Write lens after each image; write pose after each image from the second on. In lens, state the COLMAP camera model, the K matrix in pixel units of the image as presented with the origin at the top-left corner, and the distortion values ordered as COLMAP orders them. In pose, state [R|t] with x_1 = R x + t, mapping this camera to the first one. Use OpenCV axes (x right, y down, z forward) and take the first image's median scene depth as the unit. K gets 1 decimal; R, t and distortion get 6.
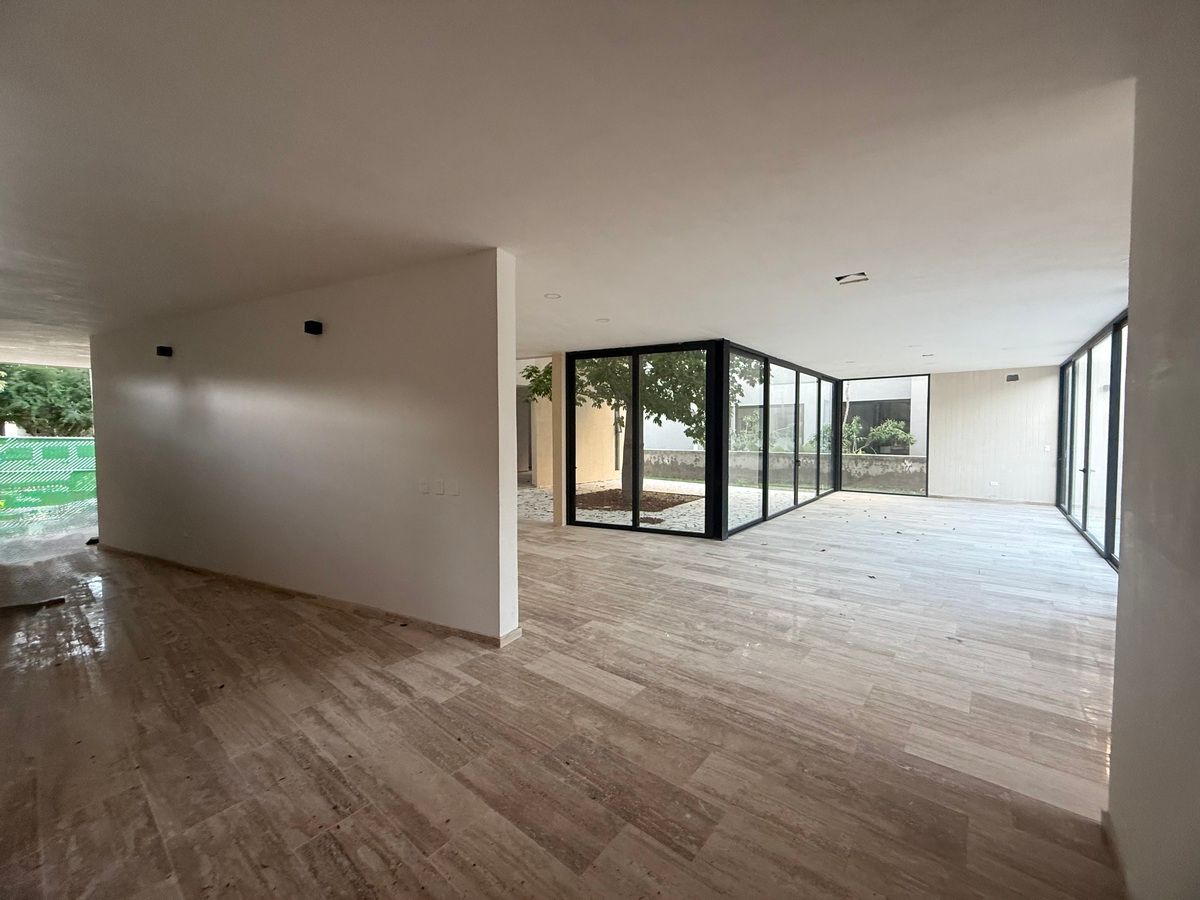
lens RADIAL K [[481.1, 0, 597.7], [0, 481.1, 450.2], [0, 0, 1]] dist [-0.003928, -0.000172]
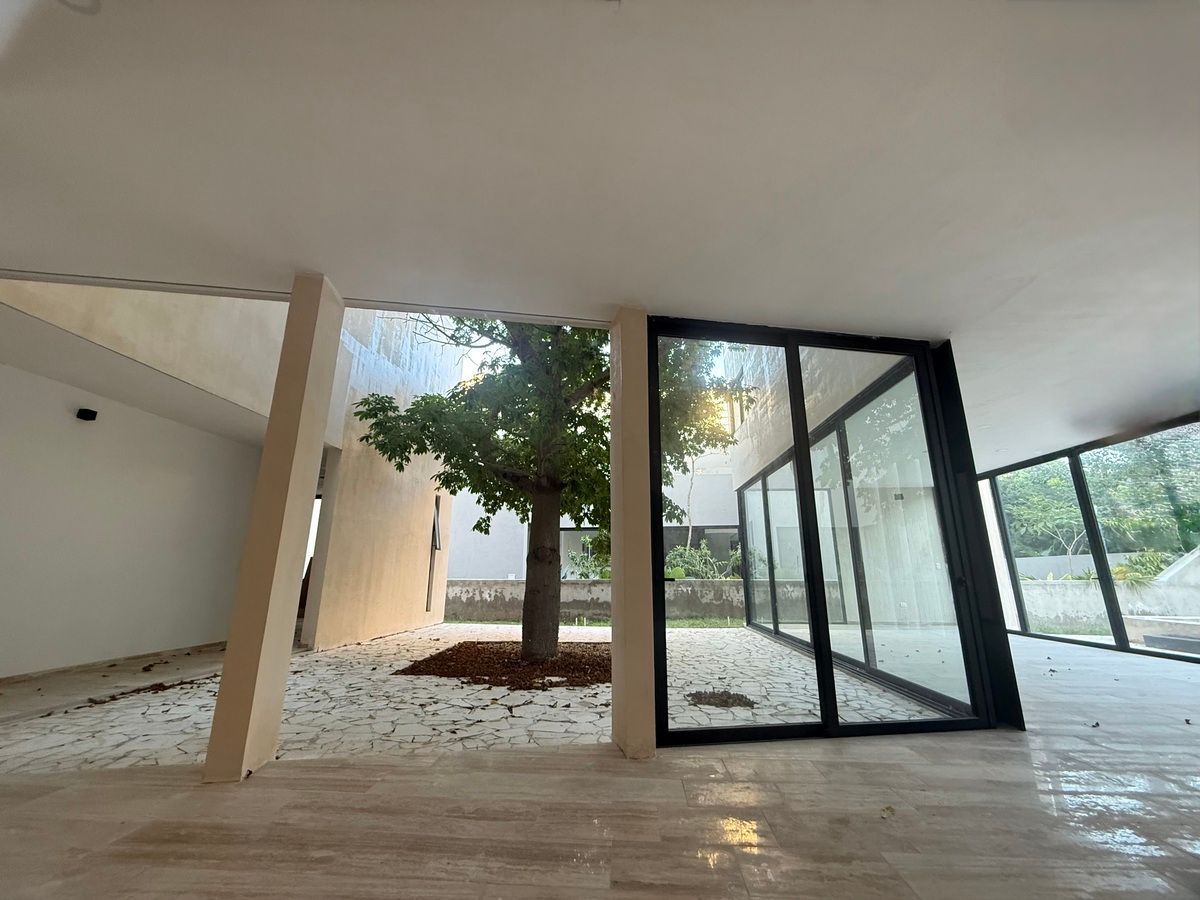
lens RADIAL K [[481.1, 0, 601.8], [0, 481.1, 451.3], [0, 0, 1]] dist [-0.003928, -0.000172]
pose [[0.813486, 0.148955, 0.562186, -0.152381], [0.017331, 0.960007, -0.279438, 0.019780], [-0.581326, 0.237062, 0.778371, 0.322767]]
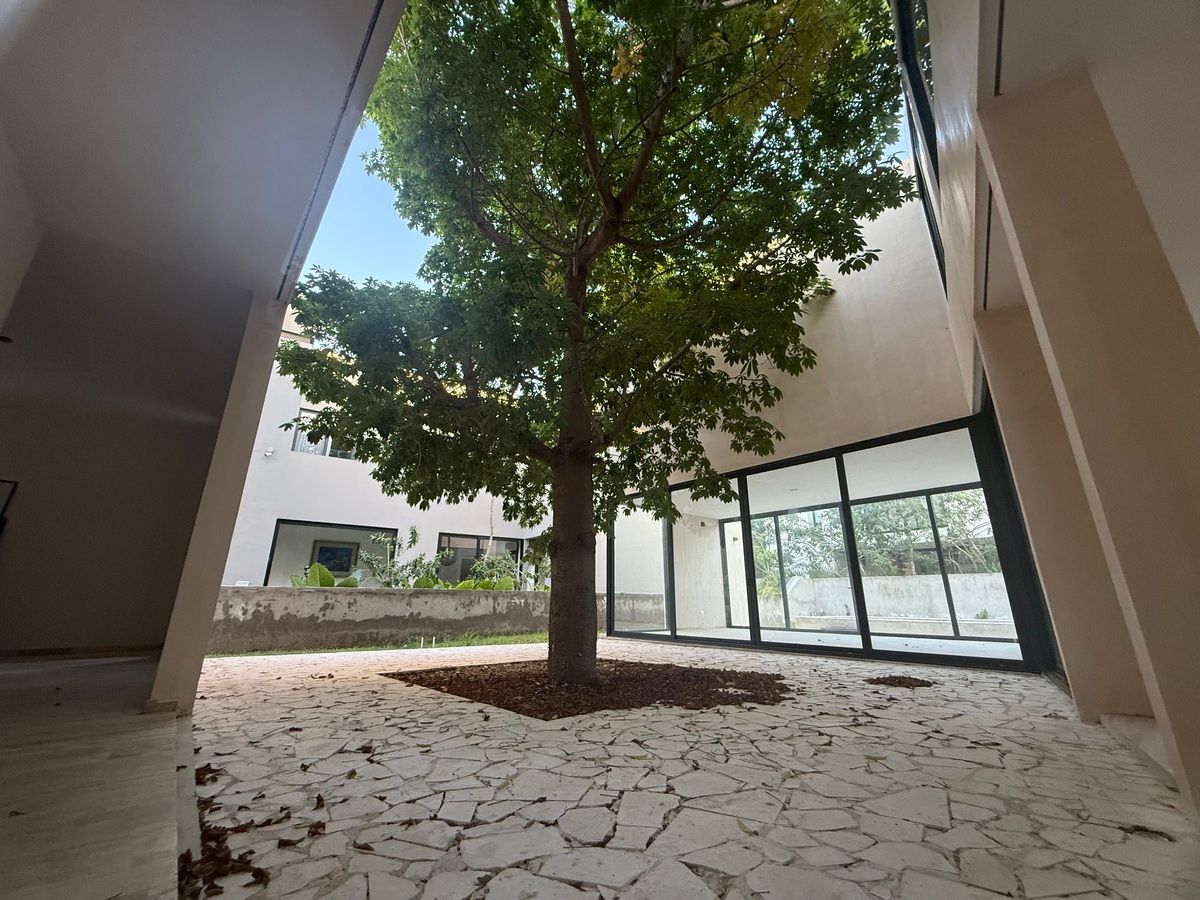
lens RADIAL K [[481.1, 0, 599.4], [0, 481.1, 447.0], [0, 0, 1]] dist [-0.003928, -0.000172]
pose [[0.191569, 0.299214, 0.934758, -0.261400], [0.029110, 0.950246, -0.310137, 0.025538], [-0.981047, 0.086623, 0.173327, 0.613921]]
